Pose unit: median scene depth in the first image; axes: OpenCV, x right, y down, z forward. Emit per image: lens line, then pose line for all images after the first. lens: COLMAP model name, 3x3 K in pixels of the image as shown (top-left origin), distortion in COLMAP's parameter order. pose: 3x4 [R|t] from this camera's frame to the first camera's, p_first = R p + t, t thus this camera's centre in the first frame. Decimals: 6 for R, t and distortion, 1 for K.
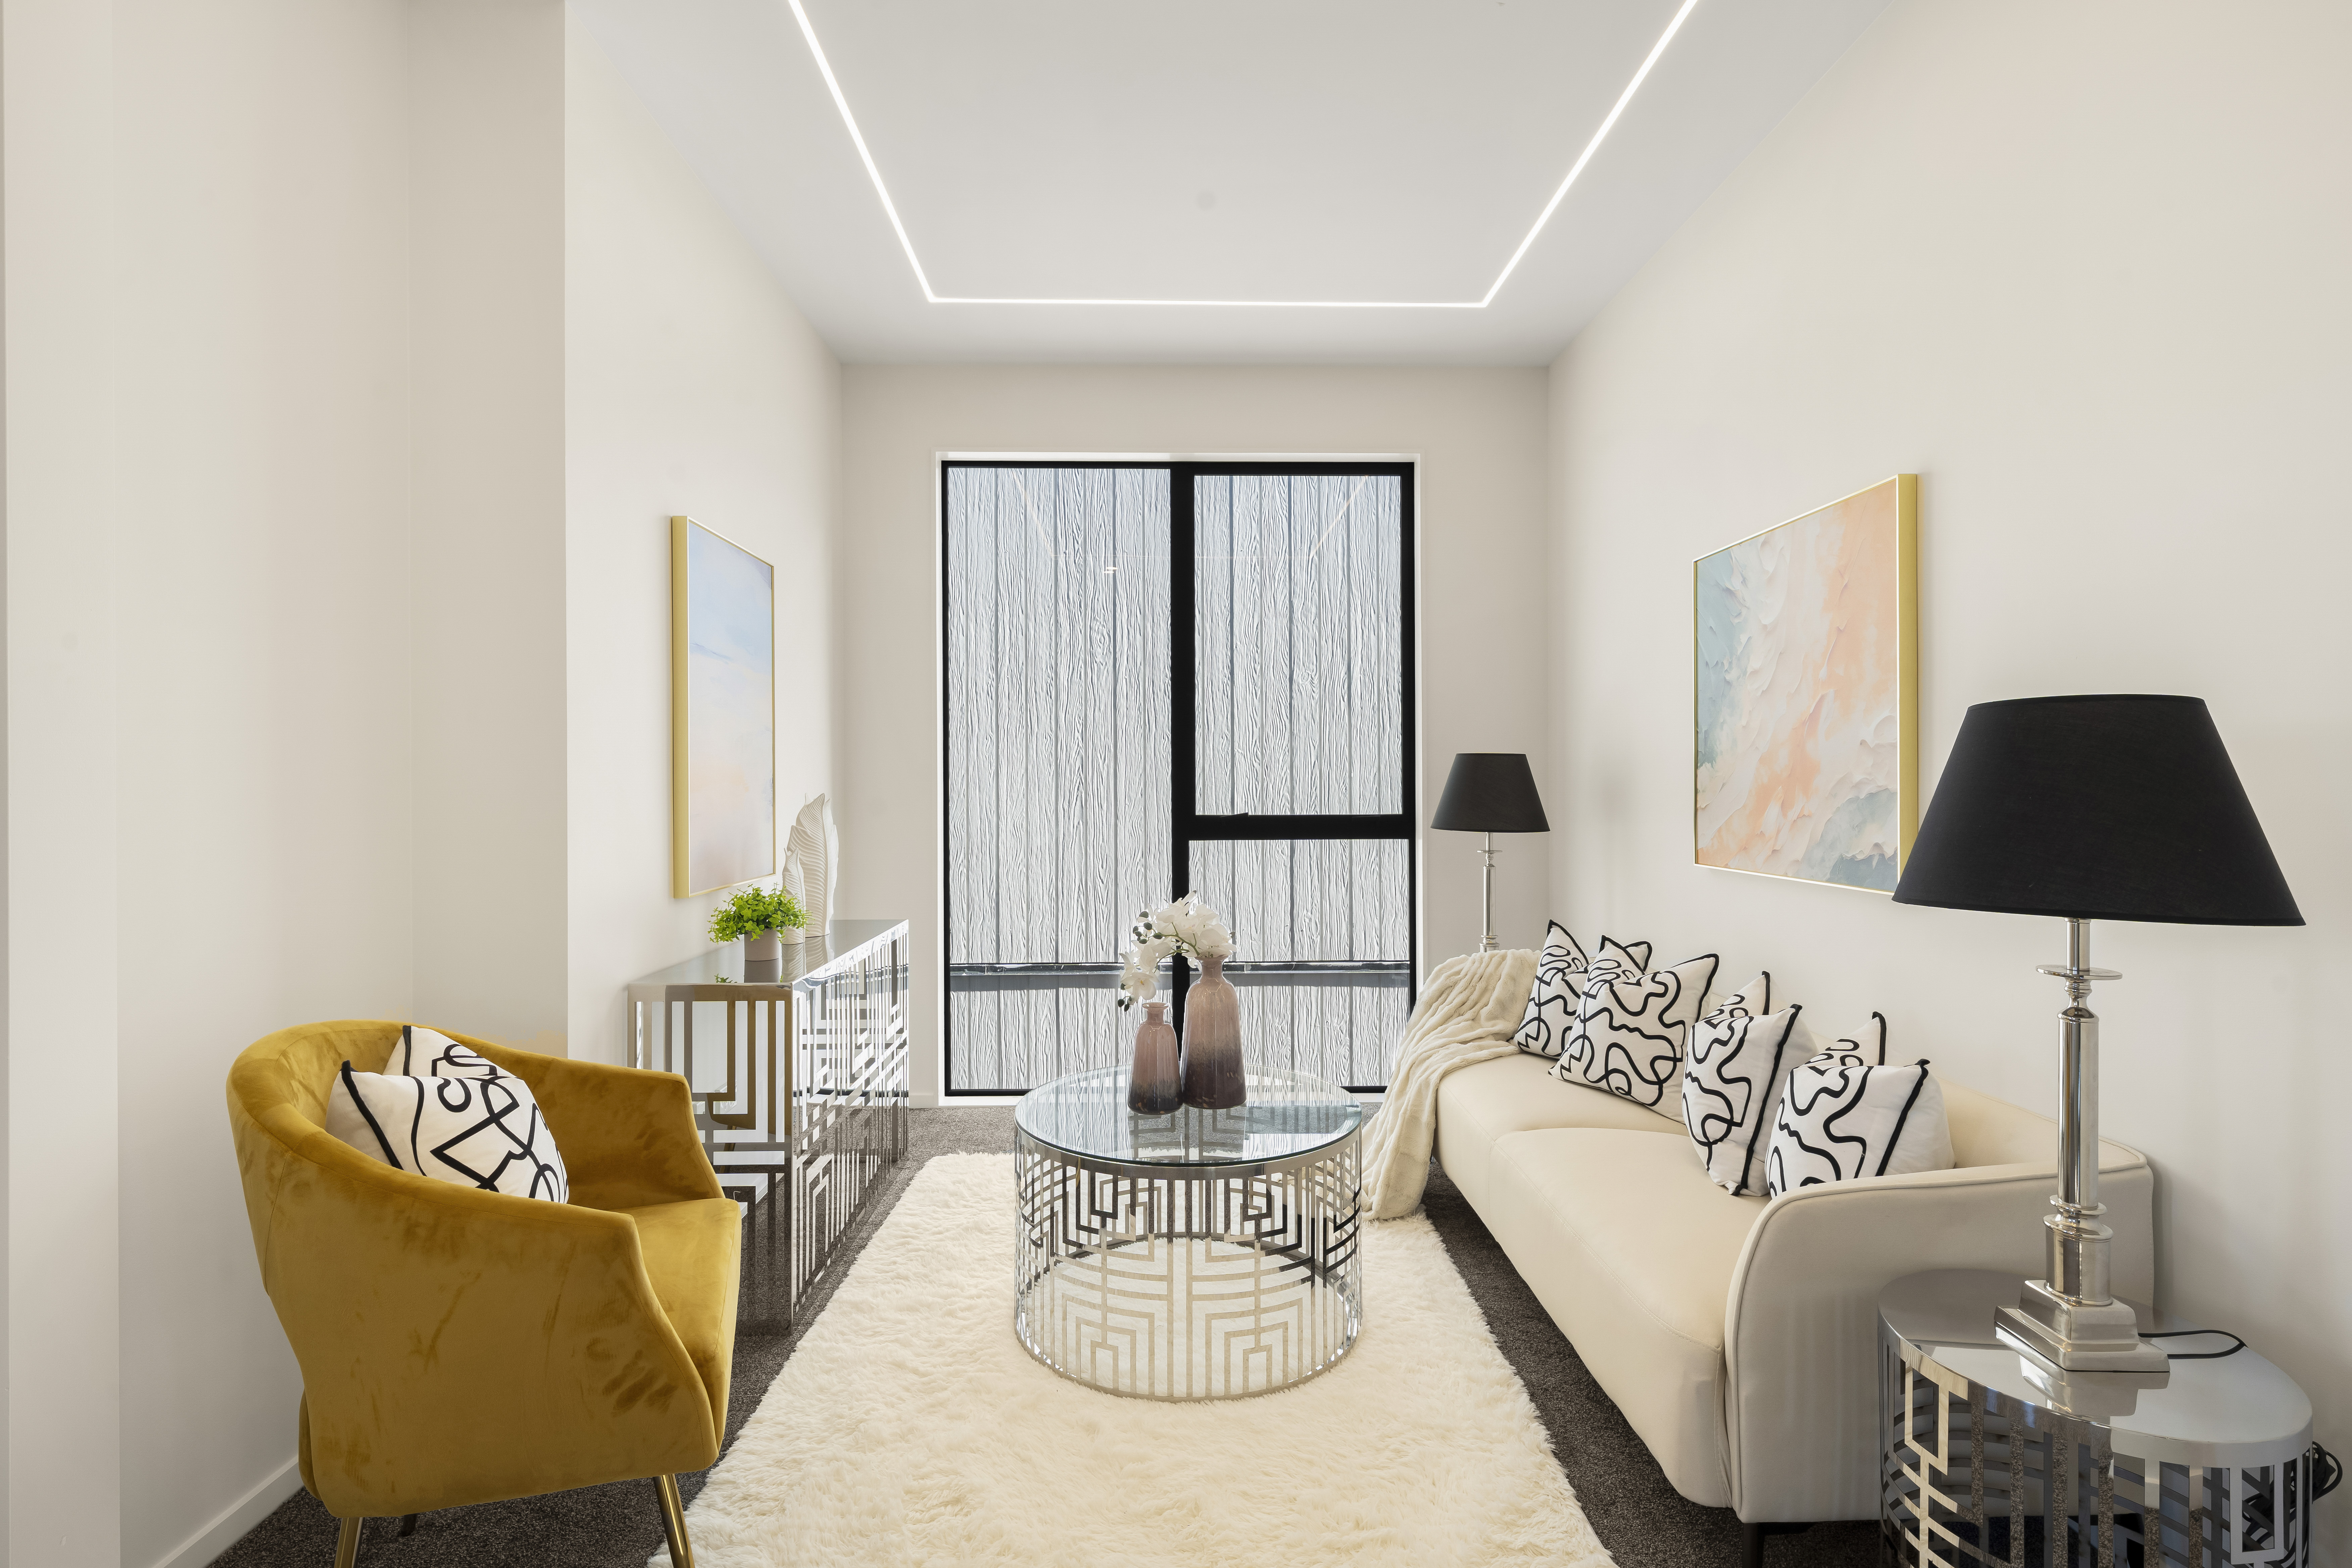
lens RADIAL K [[1099.7, 0, 1176.0], [0, 1099.7, 784.0], [0, 0, 1]] dist [-0.002190, -0.000242]
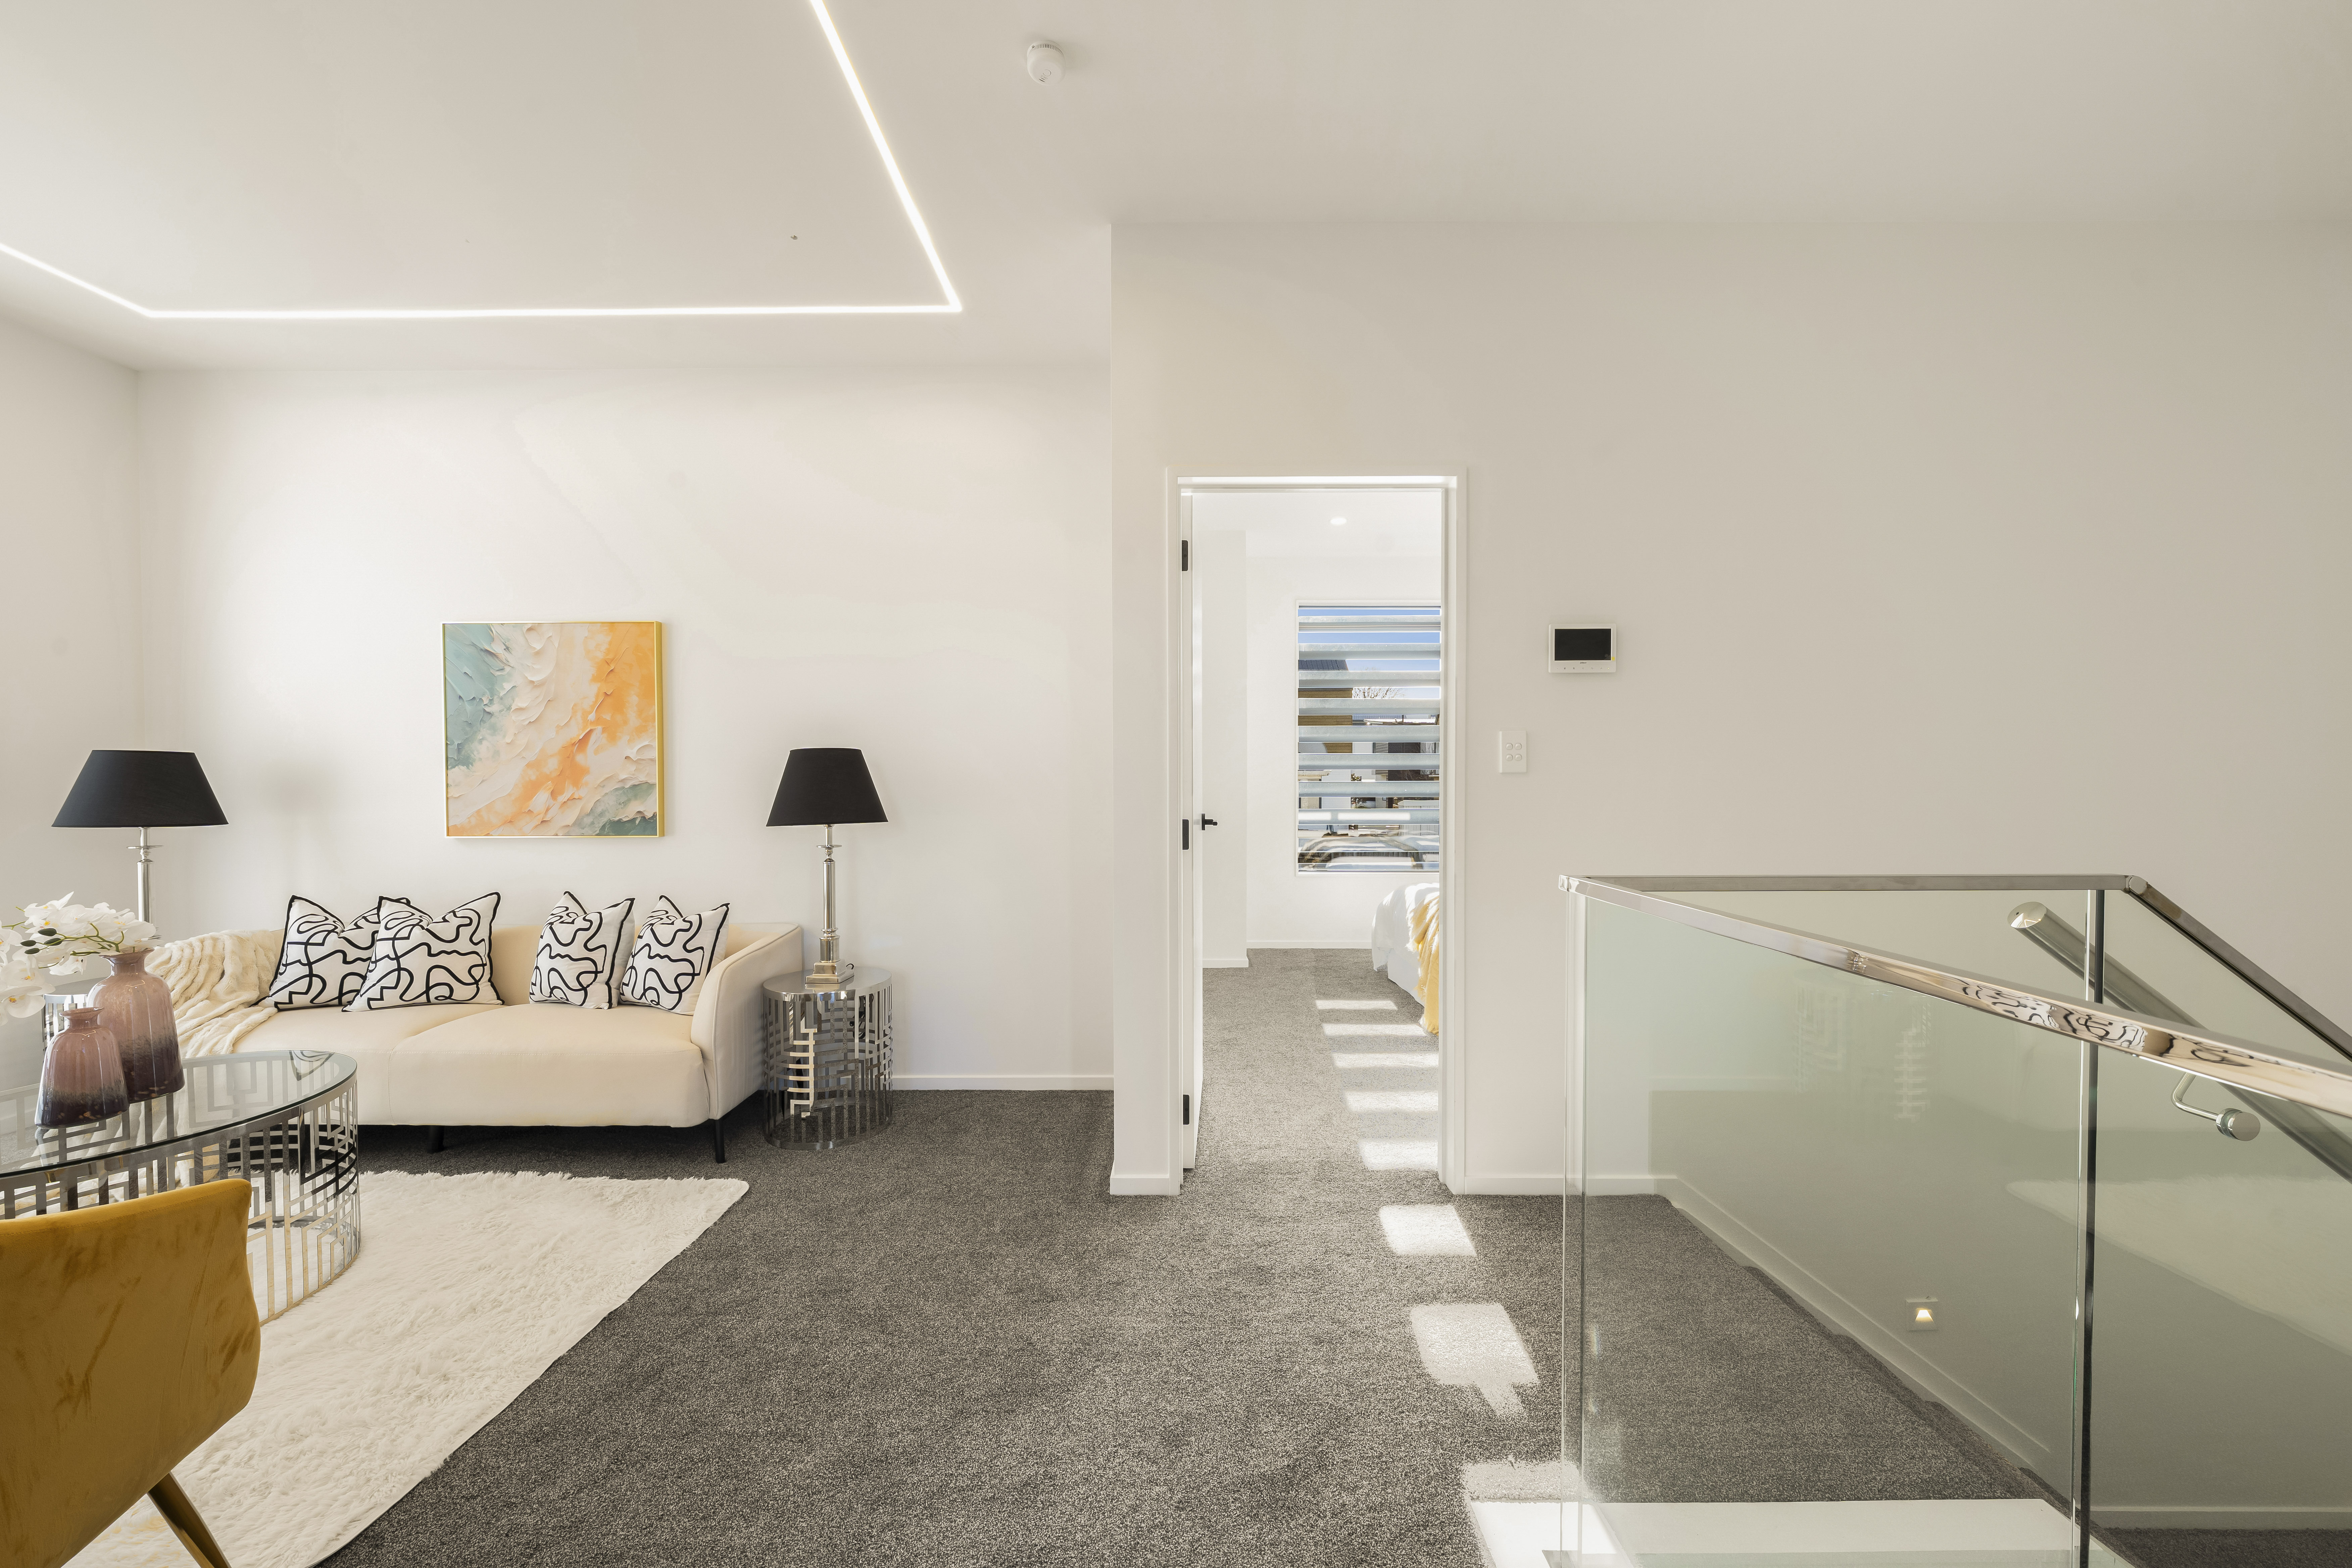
lens RADIAL K [[849.2, 0, 1176.0], [0, 849.2, 784.0], [0, 0, 1]] dist [-0.000098, -0.000010]
pose [[0.028189, -0.004312, 0.999593, -0.726650], [0.002880, 0.999987, 0.004233, 0.003324], [-0.999598, 0.002759, 0.028201, 0.029884]]
